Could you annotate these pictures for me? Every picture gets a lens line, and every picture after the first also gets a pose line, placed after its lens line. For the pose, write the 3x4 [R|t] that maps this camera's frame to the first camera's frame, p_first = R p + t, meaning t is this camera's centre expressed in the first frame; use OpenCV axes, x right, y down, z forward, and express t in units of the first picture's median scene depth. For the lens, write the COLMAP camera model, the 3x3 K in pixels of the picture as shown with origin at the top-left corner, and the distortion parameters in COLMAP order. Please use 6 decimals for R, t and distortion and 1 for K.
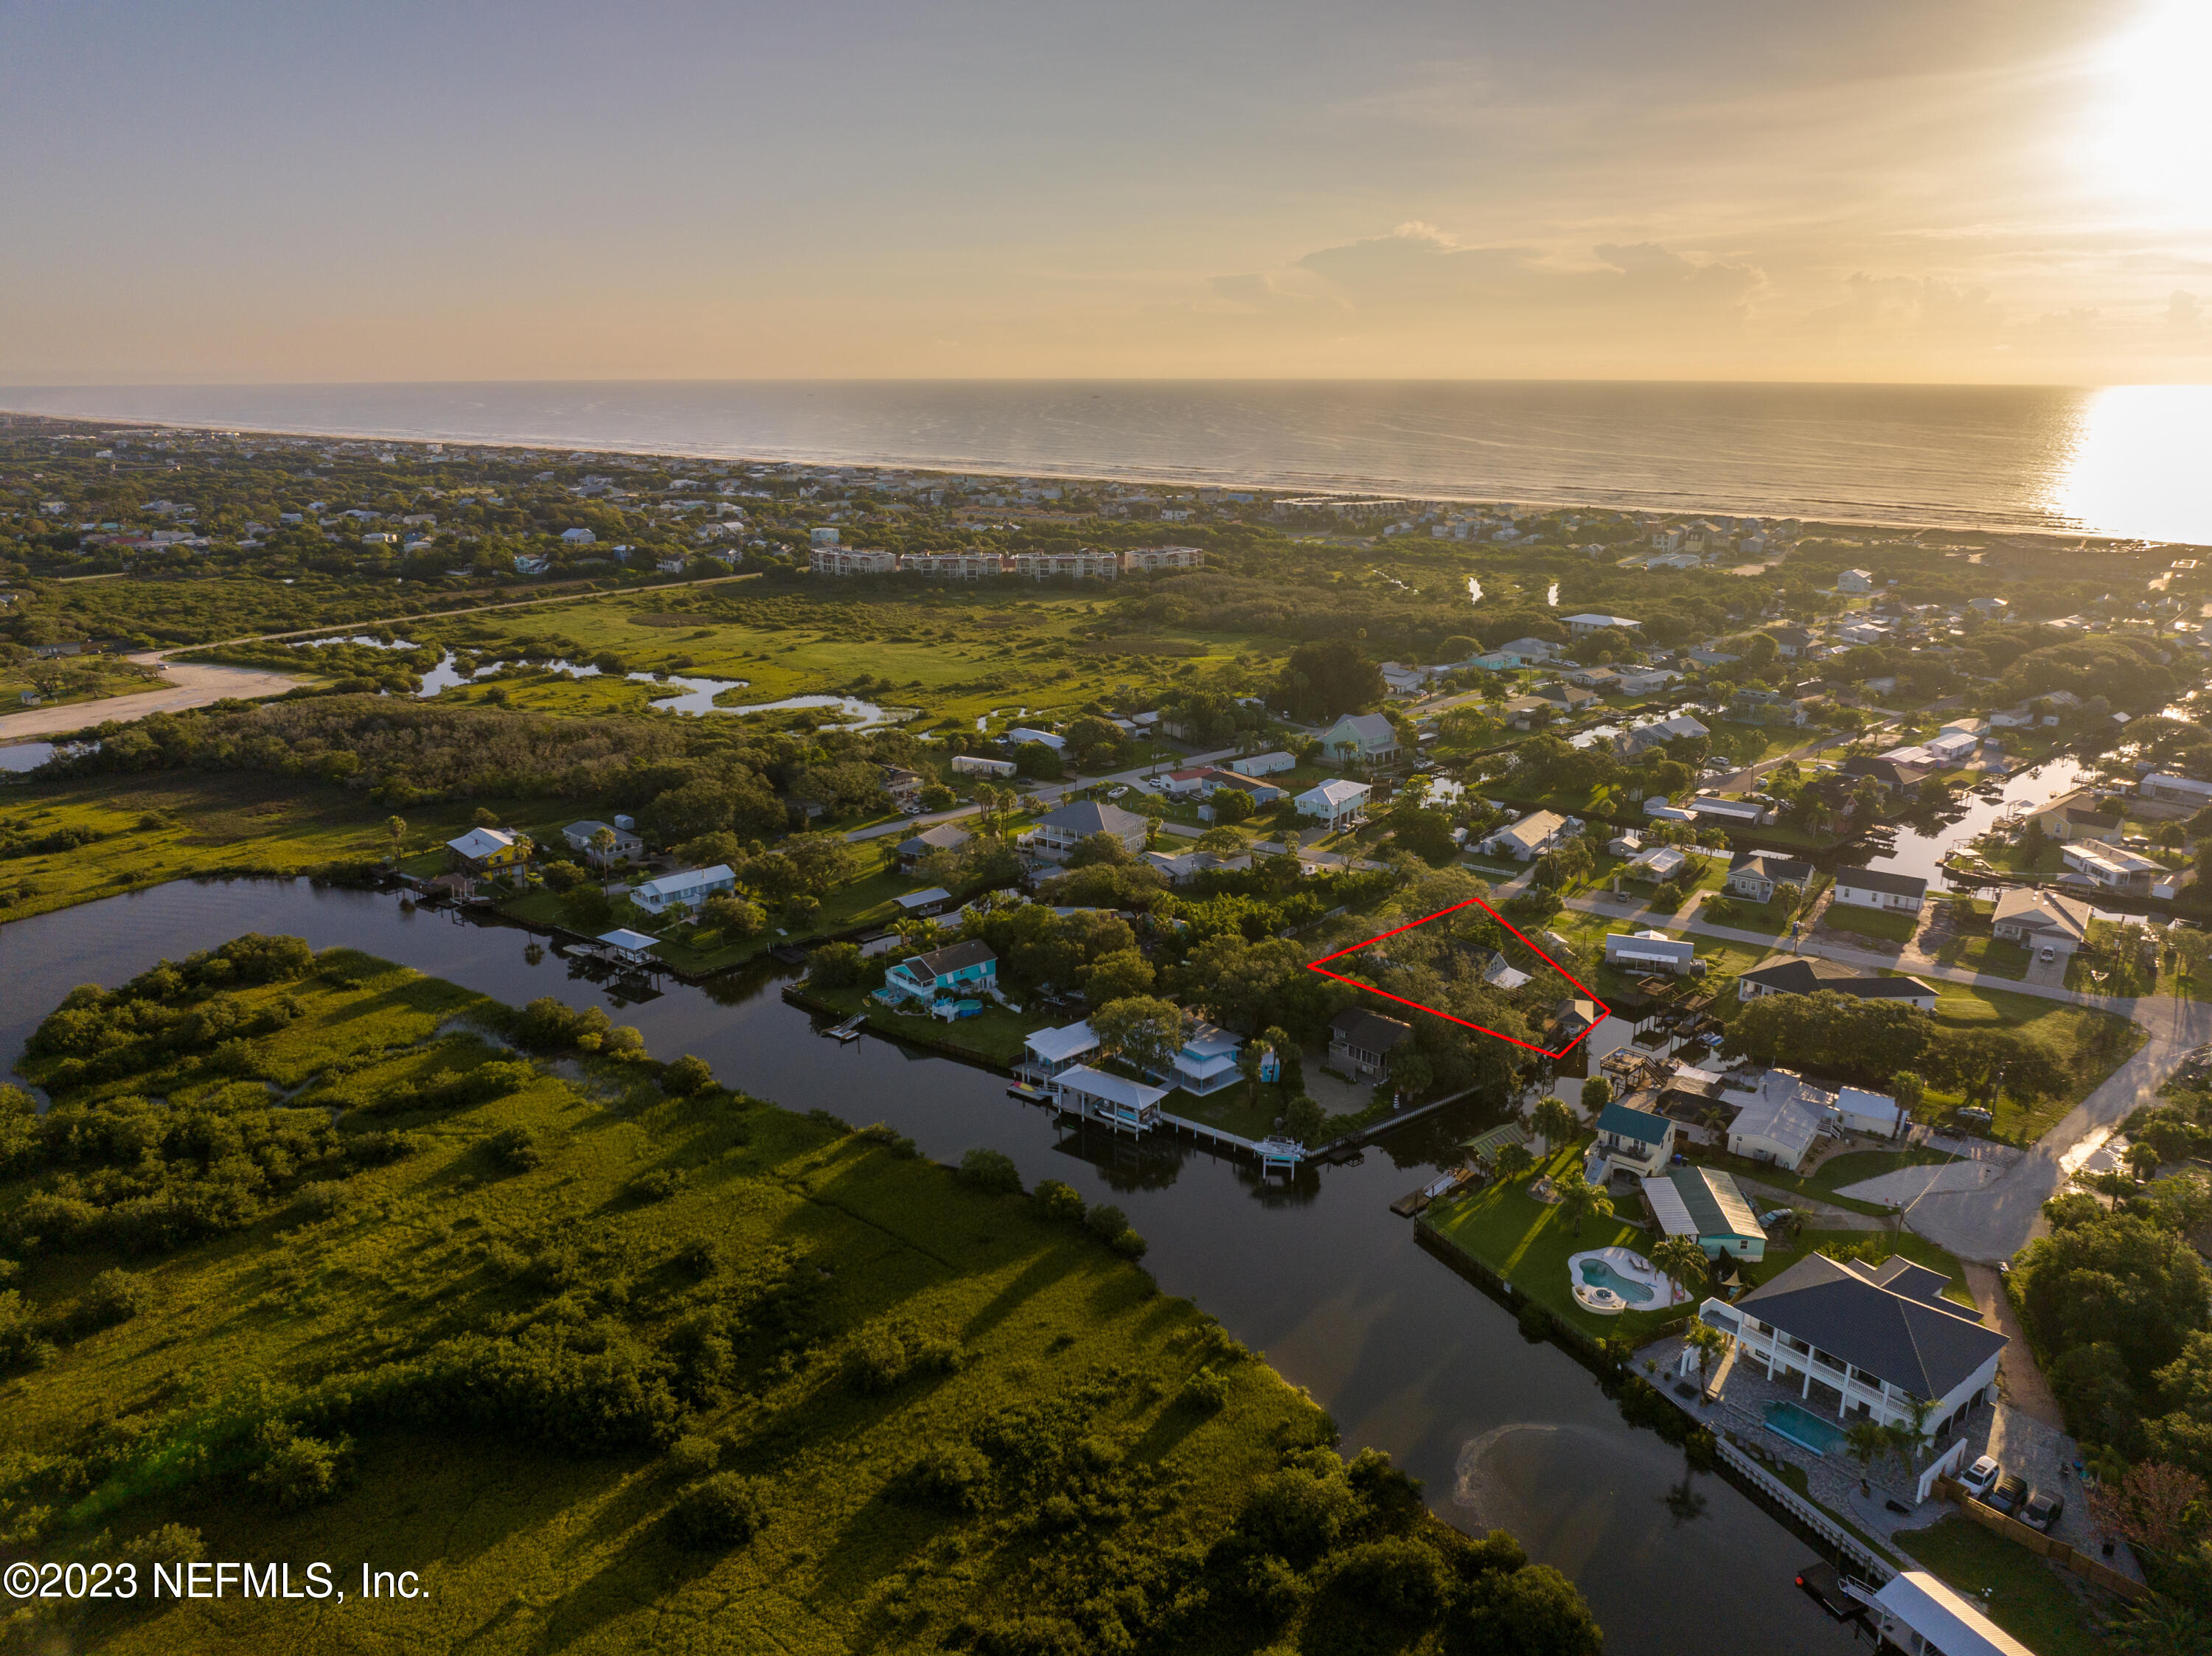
lens RADIAL K [[1557.6, 0, 1113.2], [0, 1557.6, 824.6], [0, 0, 1]] dist [-0.035497, 0.002455]
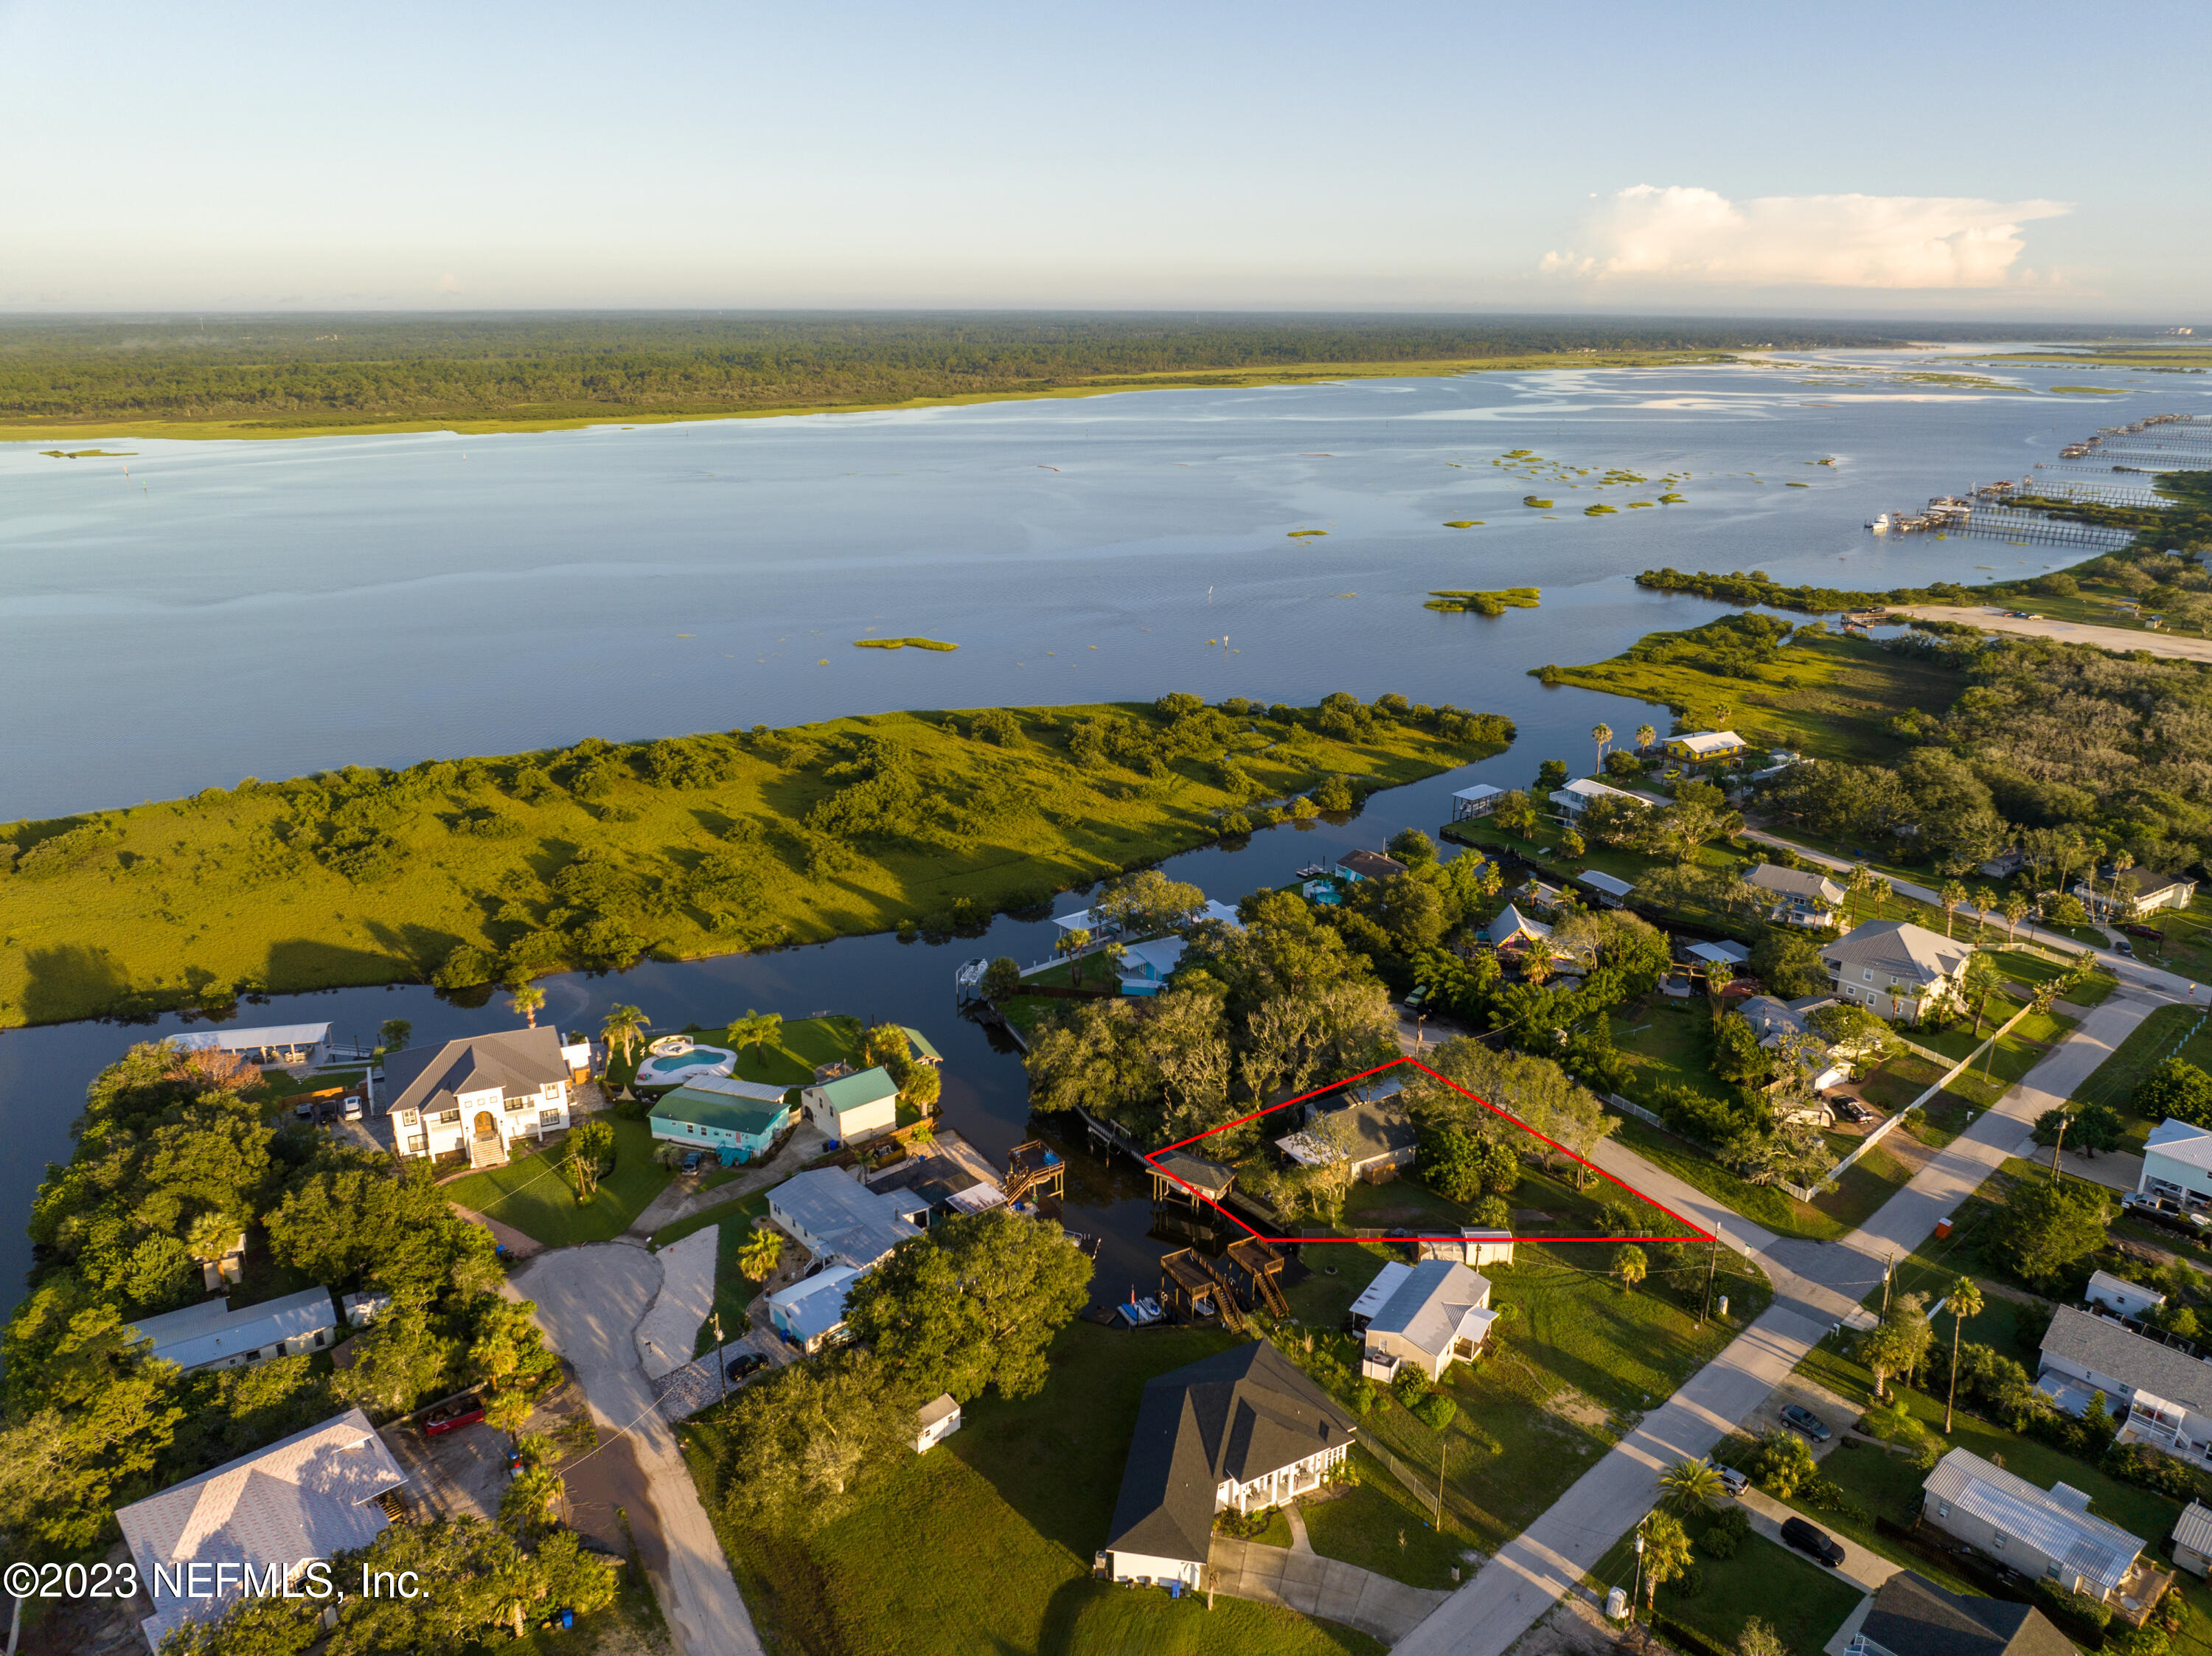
lens RADIAL K [[1557.6, 0, 1126.7], [0, 1557.6, 804.4], [0, 0, 1]] dist [-0.035497, 0.002455]
pose [[-0.214553, 0.296530, -0.930611, 0.685889], [-0.278439, 0.894693, 0.349279, -0.207883], [0.936183, 0.334057, -0.109394, 0.723760]]
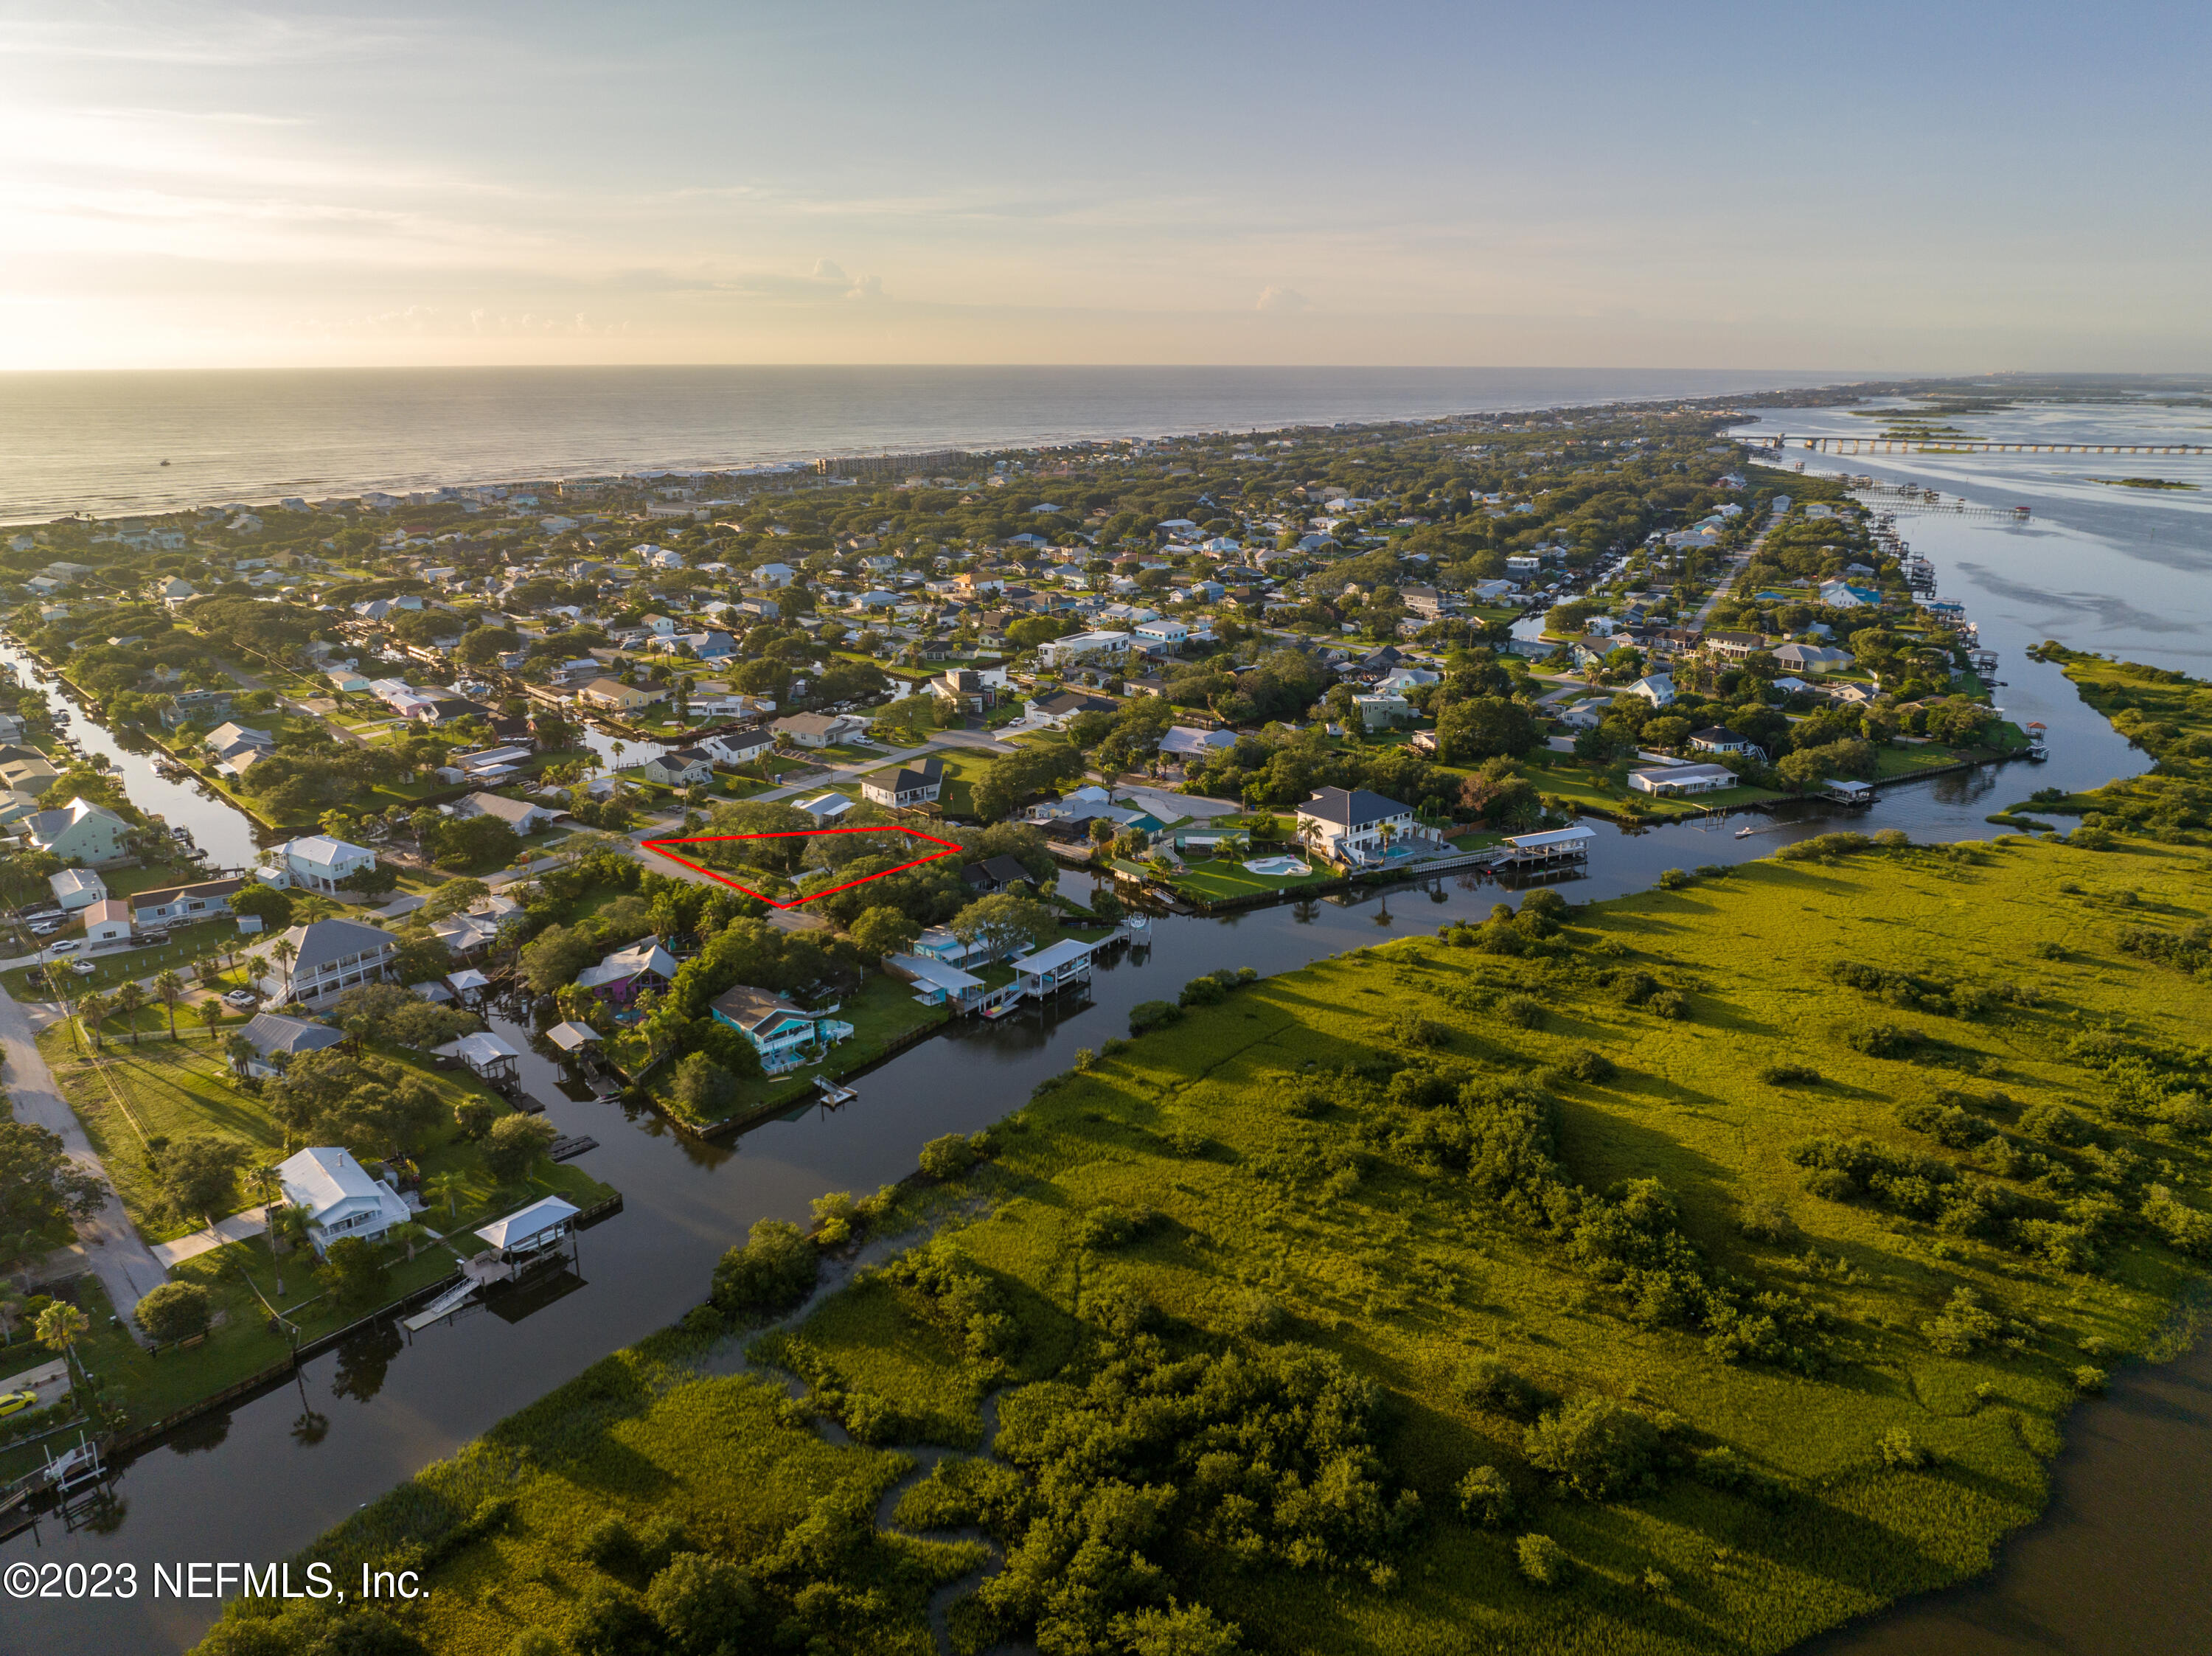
lens RADIAL K [[1557.6, 0, 1101.4], [0, 1557.6, 820.4], [0, 0, 1]] dist [-0.035497, 0.002455]
pose [[0.002700, -0.284209, 0.958759, -0.741580], [0.279092, 0.920879, 0.272194, -0.163554], [-0.960261, 0.266847, 0.081807, 0.540879]]
